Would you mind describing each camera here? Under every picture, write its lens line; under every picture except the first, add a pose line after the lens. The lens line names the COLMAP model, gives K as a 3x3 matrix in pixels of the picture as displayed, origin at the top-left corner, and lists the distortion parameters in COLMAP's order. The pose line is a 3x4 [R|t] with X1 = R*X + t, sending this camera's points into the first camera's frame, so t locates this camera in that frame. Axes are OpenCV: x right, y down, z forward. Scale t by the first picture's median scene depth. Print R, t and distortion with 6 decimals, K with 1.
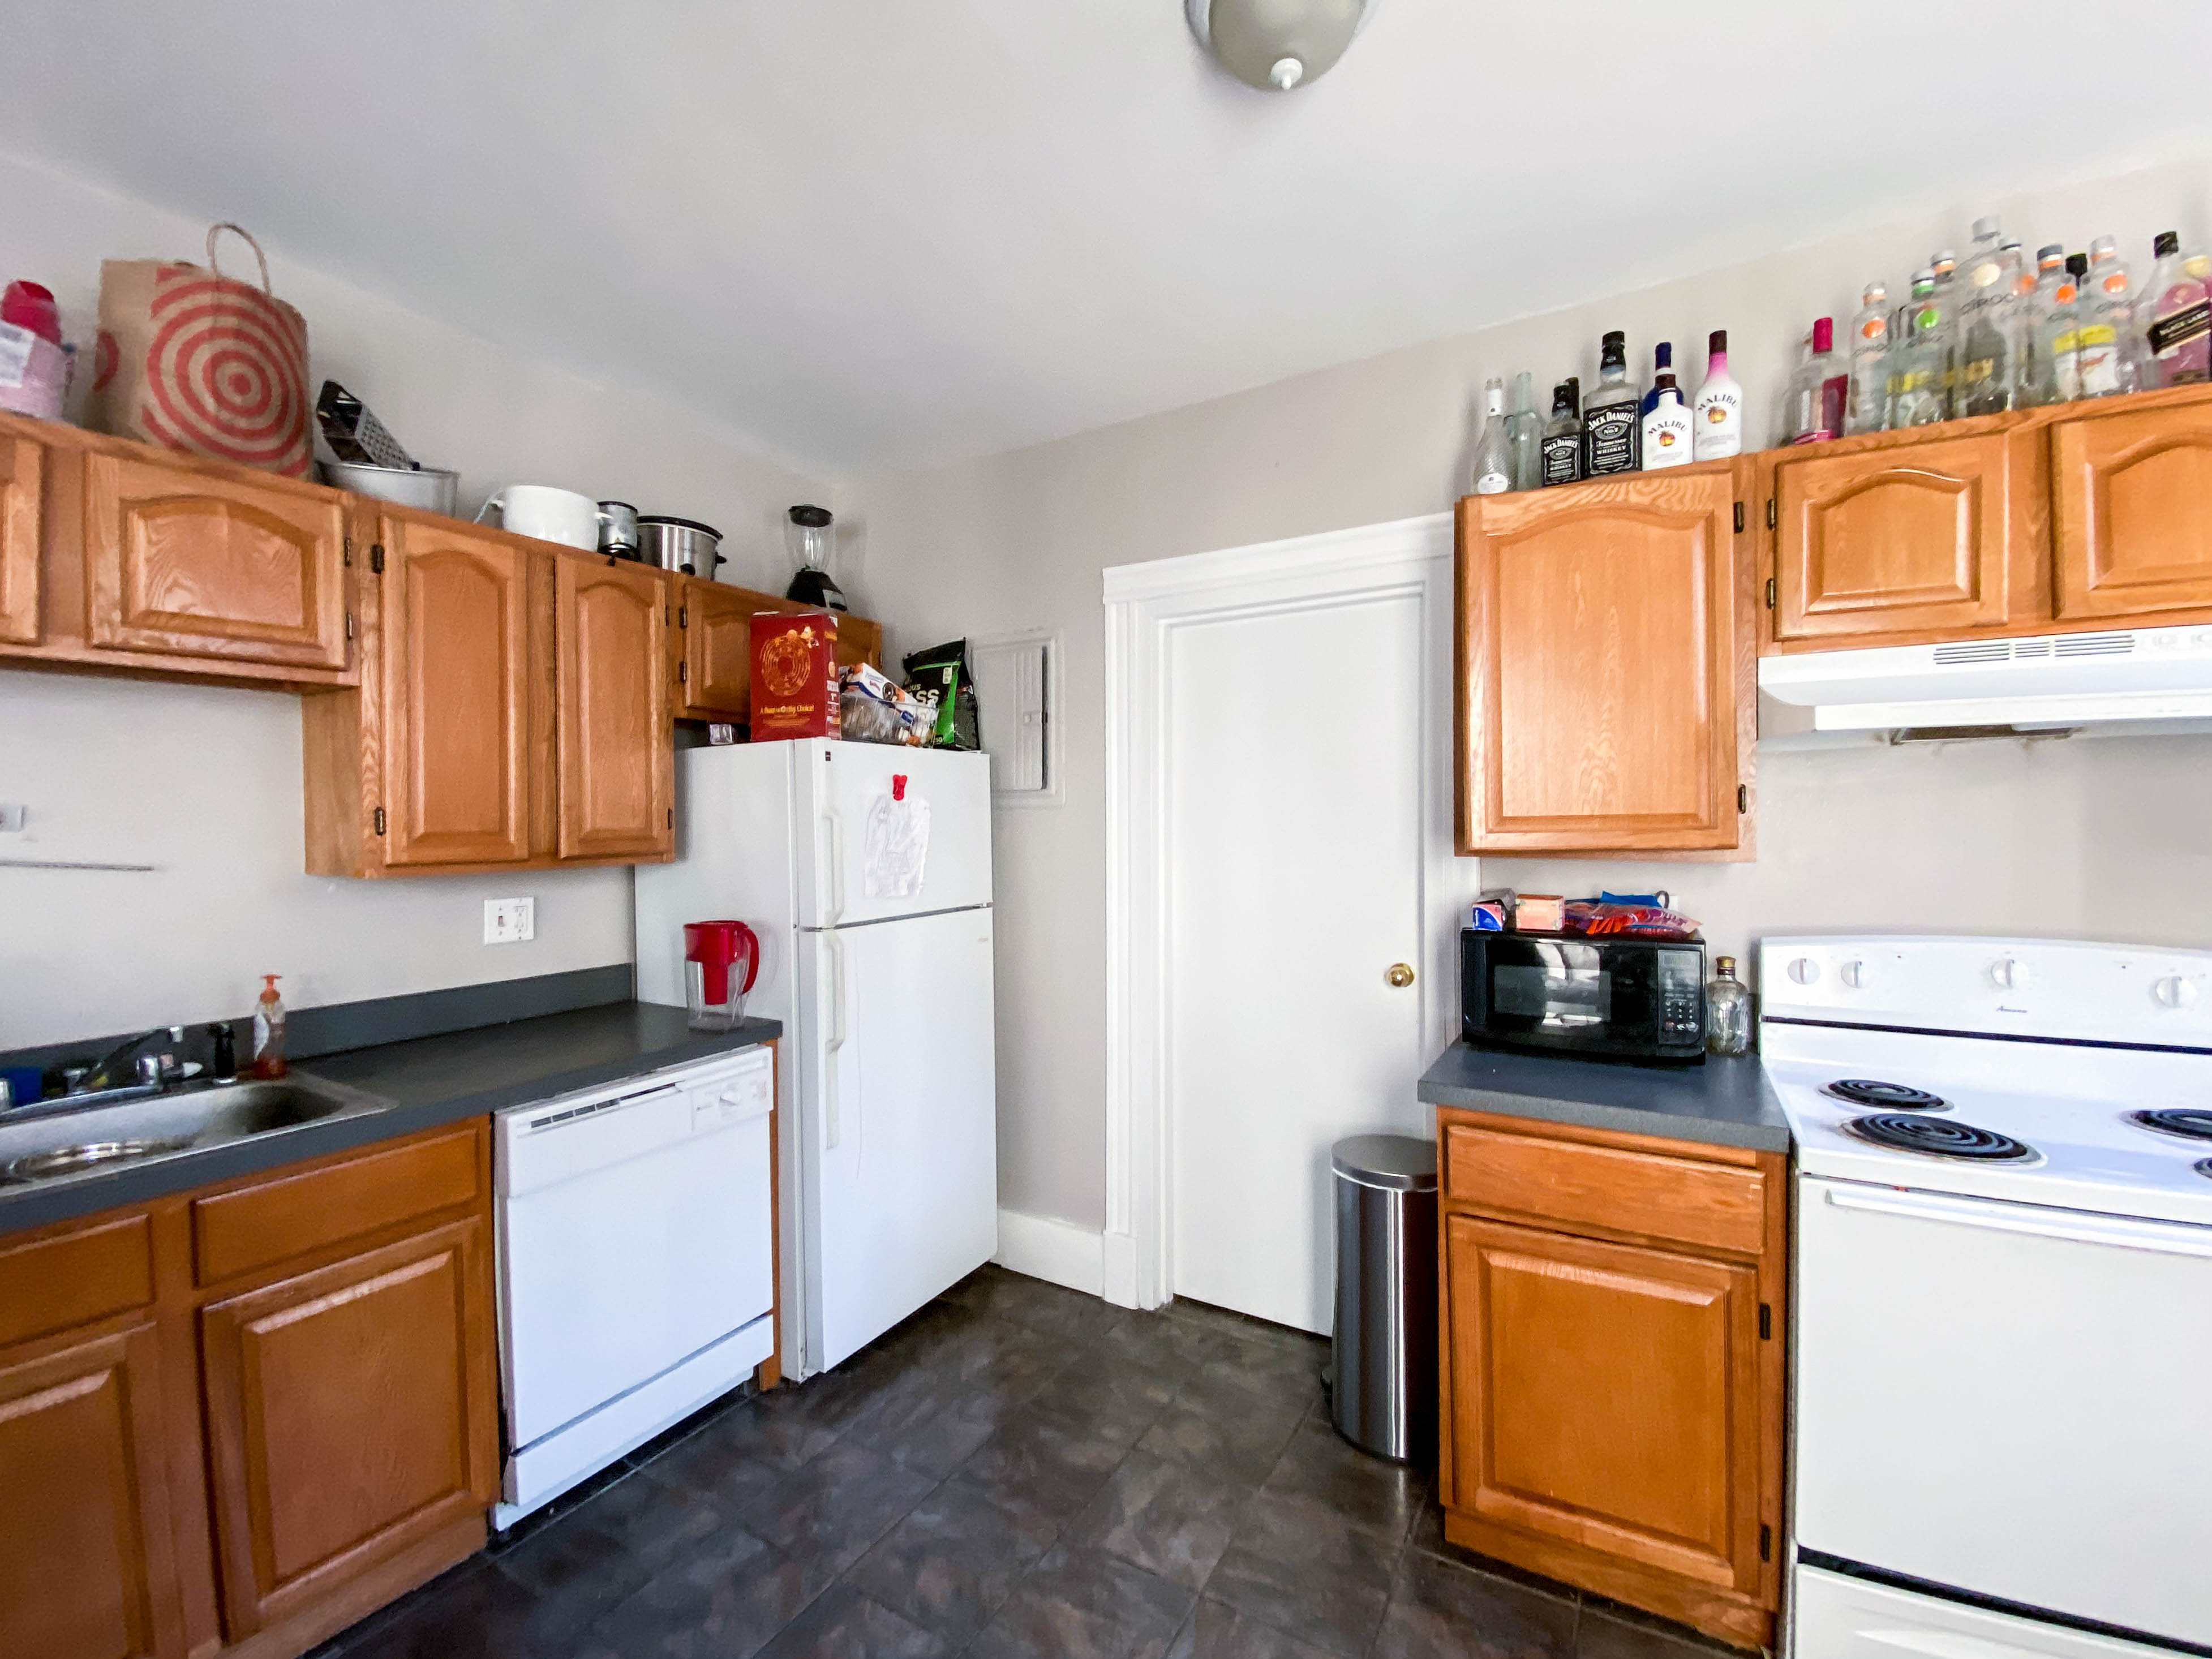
lens RADIAL K [[908.6, 0, 1112.7], [0, 908.6, 831.1], [0, 0, 1]] dist [-0.023628, -0.000475]
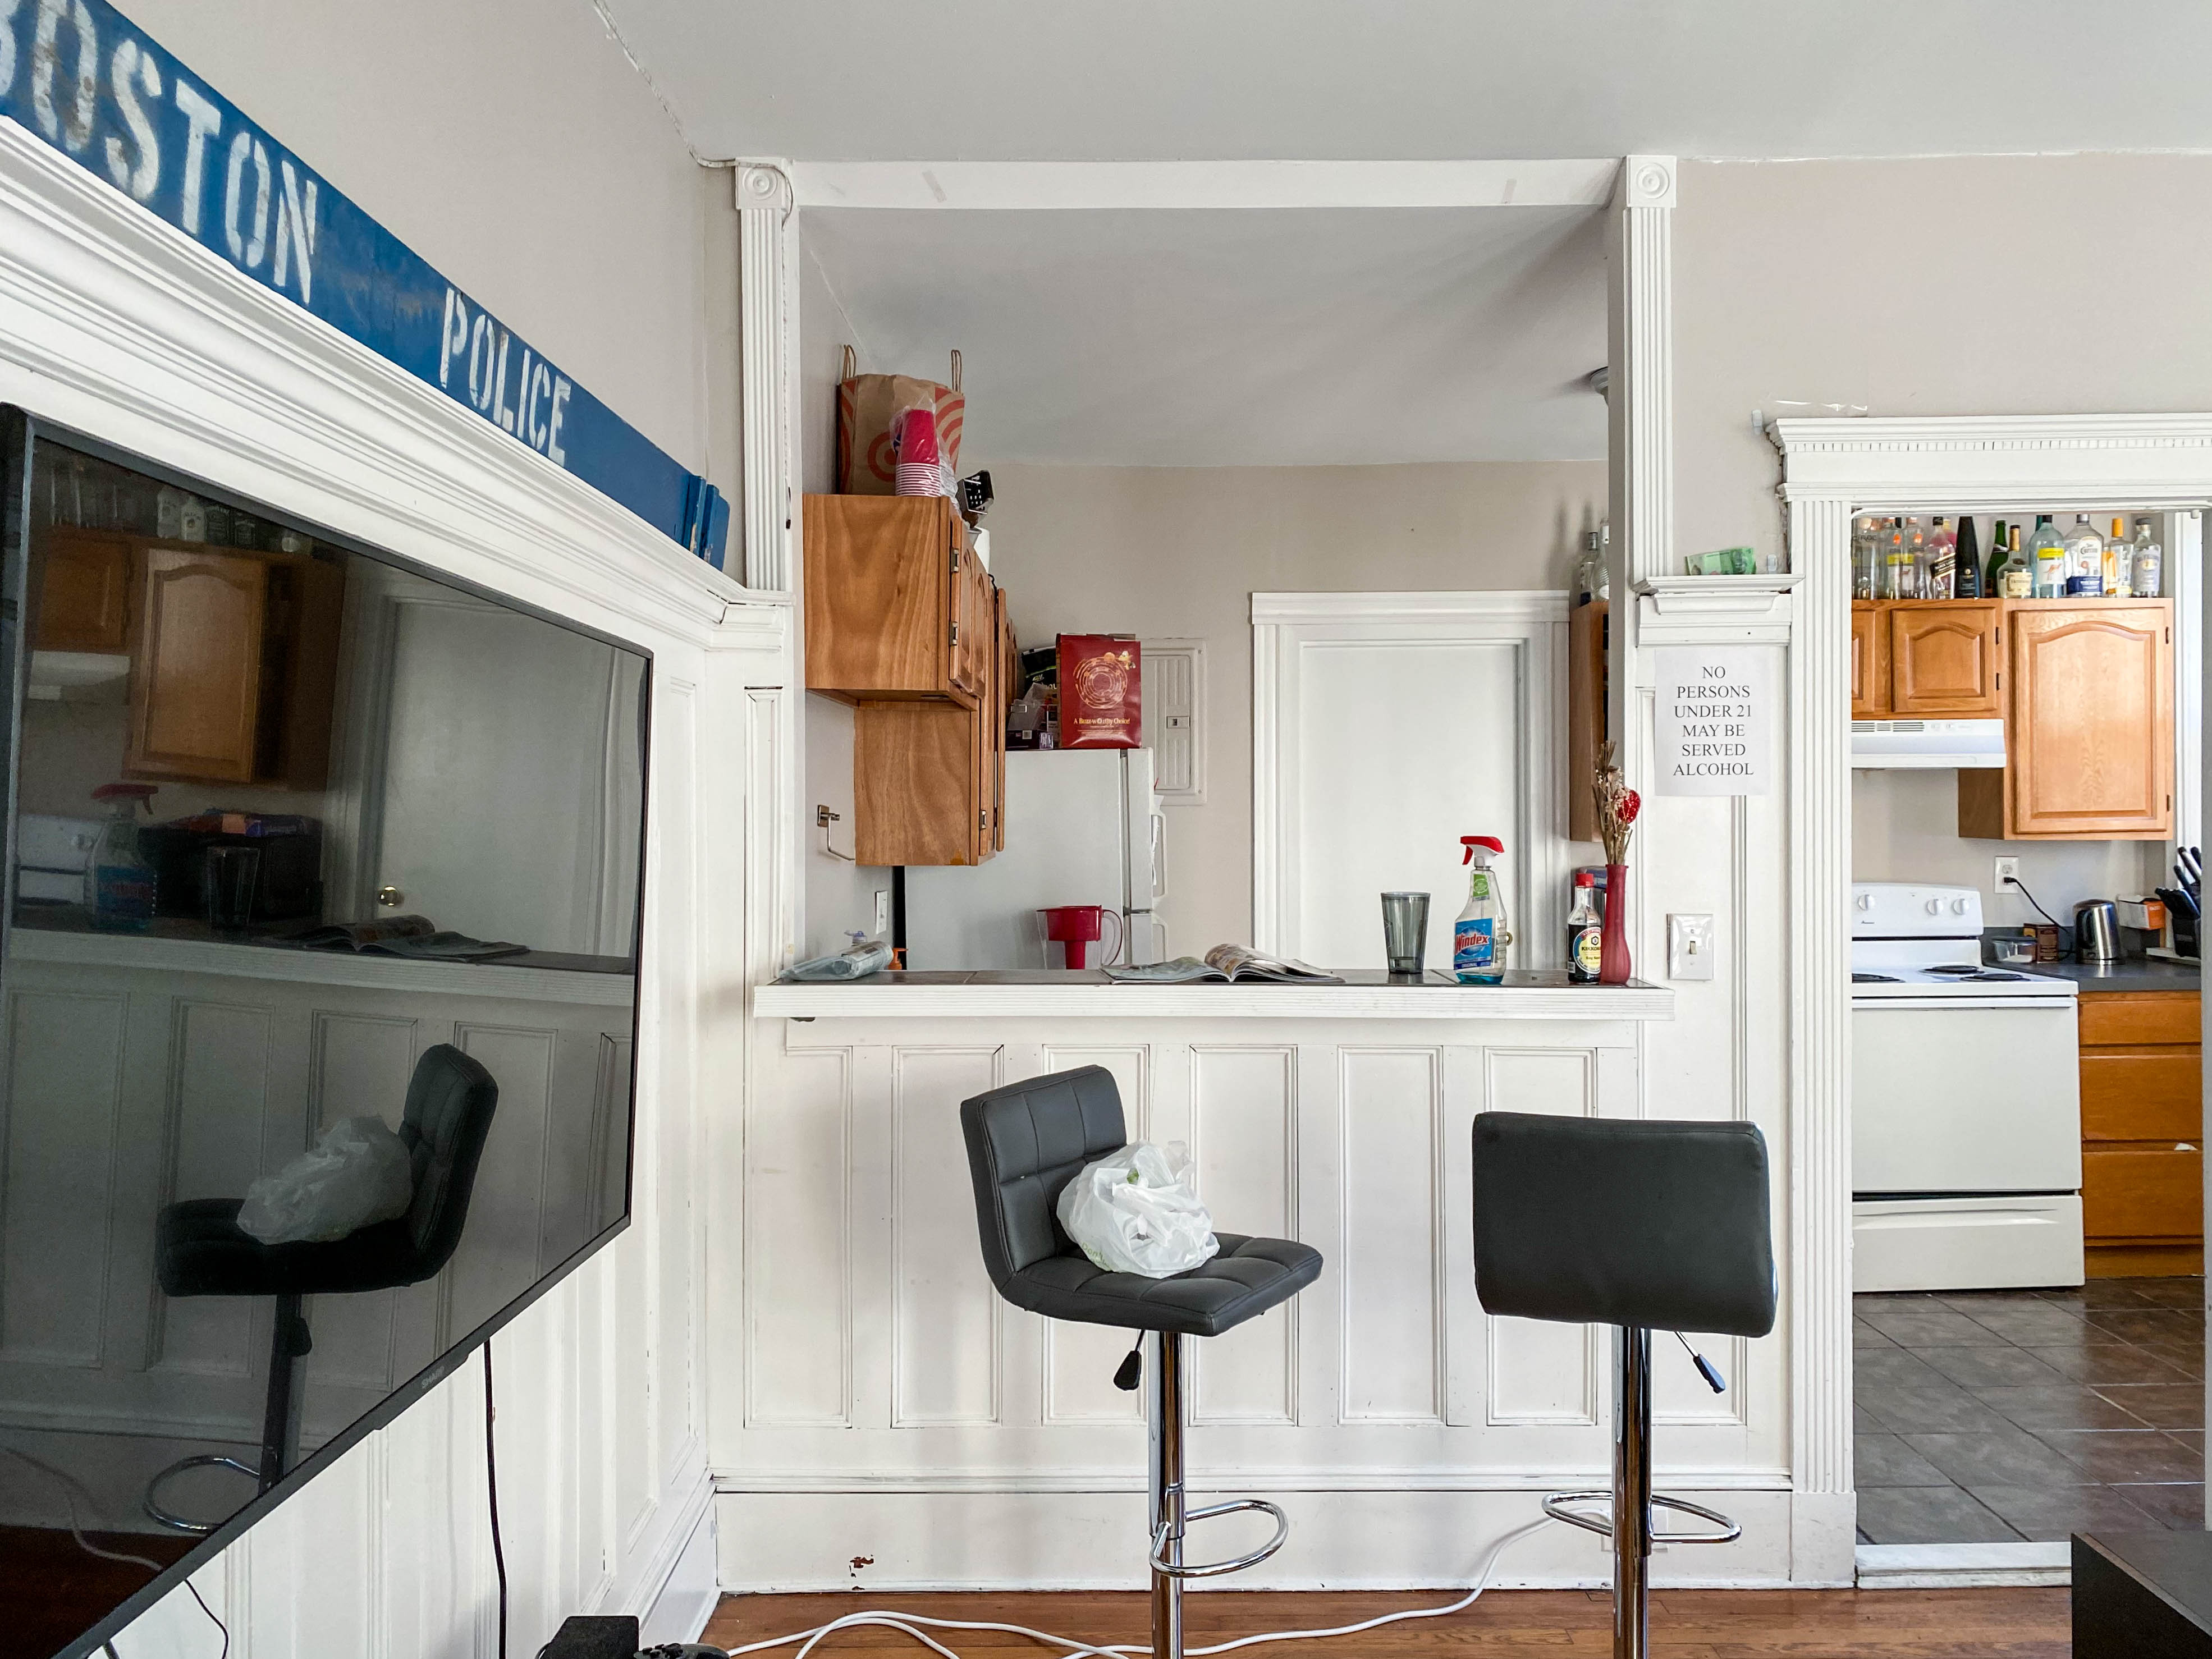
lens RADIAL K [[1688.7, 0, 1105.6], [0, 1688.7, 813.7], [0, 0, 1]] dist [0.004903, -0.007301]
pose [[0.876388, -0.002051, 0.481602, -2.094215], [0.005573, 0.999967, -0.005882, -0.007159], [-0.481574, 0.007839, 0.876370, -1.325142]]
